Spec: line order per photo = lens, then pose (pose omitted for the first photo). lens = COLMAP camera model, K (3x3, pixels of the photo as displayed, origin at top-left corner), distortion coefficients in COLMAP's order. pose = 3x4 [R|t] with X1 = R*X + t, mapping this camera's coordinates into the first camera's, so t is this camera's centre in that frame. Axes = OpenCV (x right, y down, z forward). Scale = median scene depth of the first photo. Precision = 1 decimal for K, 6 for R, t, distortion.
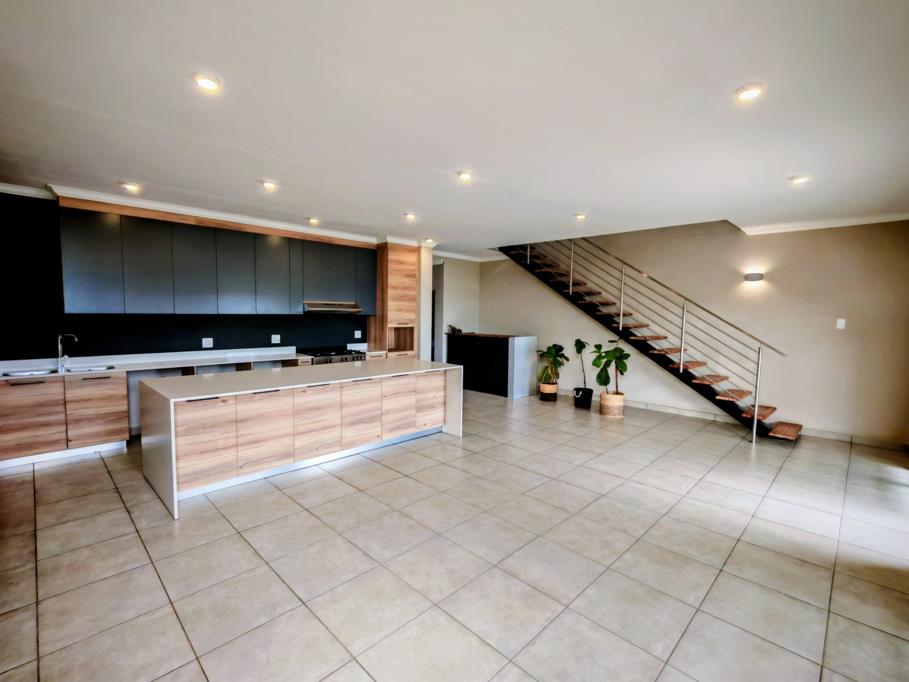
lens RADIAL K [[412.2, 0, 454.5], [0, 412.2, 341.0], [0, 0, 1]] dist [-0.000754, -0.000069]
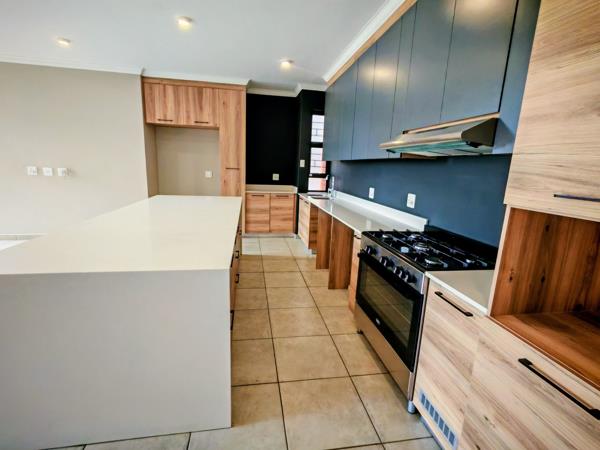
lens RADIAL K [[290.6, 0, 300.0], [0, 290.6, 225.0], [0, 0, 1]] dist [0.000495, 0.000322]
pose [[-0.574263, 0.126327, -0.808866, 0.034833], [-0.107386, 0.967862, 0.227399, -0.065308], [0.811597, 0.217448, -0.542242, 1.399817]]
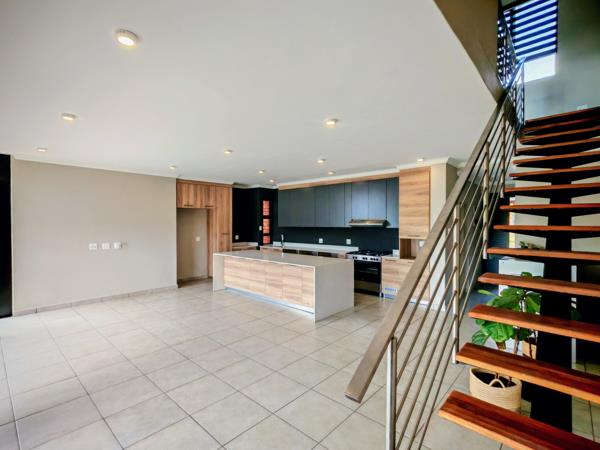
lens RADIAL K [[290.6, 0, 300.0], [0, 290.6, 225.0], [0, 0, 1]] dist [0.000495, 0.000322]
pose [[0.049588, -0.004987, -0.998757, 0.967196], [-0.068283, 0.997631, -0.008372, -0.063332], [0.996433, 0.068613, 0.049130, 0.924361]]
